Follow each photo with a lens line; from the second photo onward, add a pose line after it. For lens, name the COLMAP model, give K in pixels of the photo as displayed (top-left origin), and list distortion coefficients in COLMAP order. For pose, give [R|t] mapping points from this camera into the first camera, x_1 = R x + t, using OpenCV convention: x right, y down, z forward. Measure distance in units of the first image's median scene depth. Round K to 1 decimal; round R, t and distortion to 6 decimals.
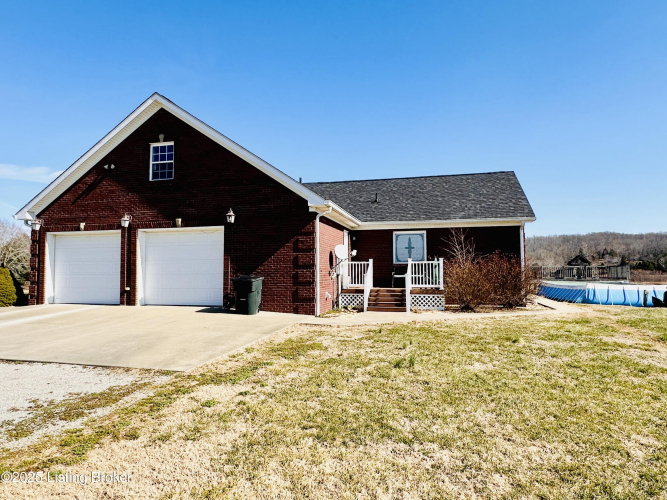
lens RADIAL K [[413.1, 0, 331.1], [0, 413.1, 251.5], [0, 0, 1]] dist [0.005840, 0.002212]
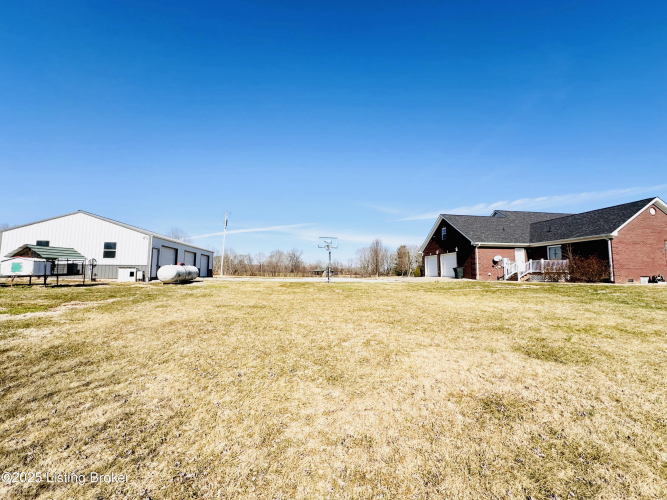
lens RADIAL K [[271.7, 0, 340.0], [0, 271.7, 251.2], [0, 0, 1]] dist [-0.008098, 0.000766]
pose [[0.392486, -0.069986, -0.917091, 1.248165], [0.041110, 0.997439, -0.058523, 0.016320], [0.918839, -0.014732, 0.394358, -0.626597]]
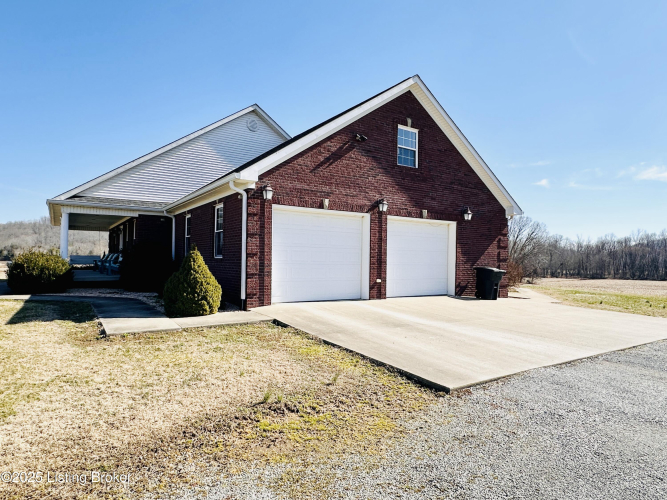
lens RADIAL K [[396.3, 0, 332.2], [0, 396.3, 255.1], [0, 0, 1]] dist [0.004732, 0.000277]
pose [[0.678743, 0.027852, 0.733847, -1.189248], [-0.049074, 0.998767, 0.007483, 0.032974], [-0.732734, -0.041092, 0.679273, 0.493496]]
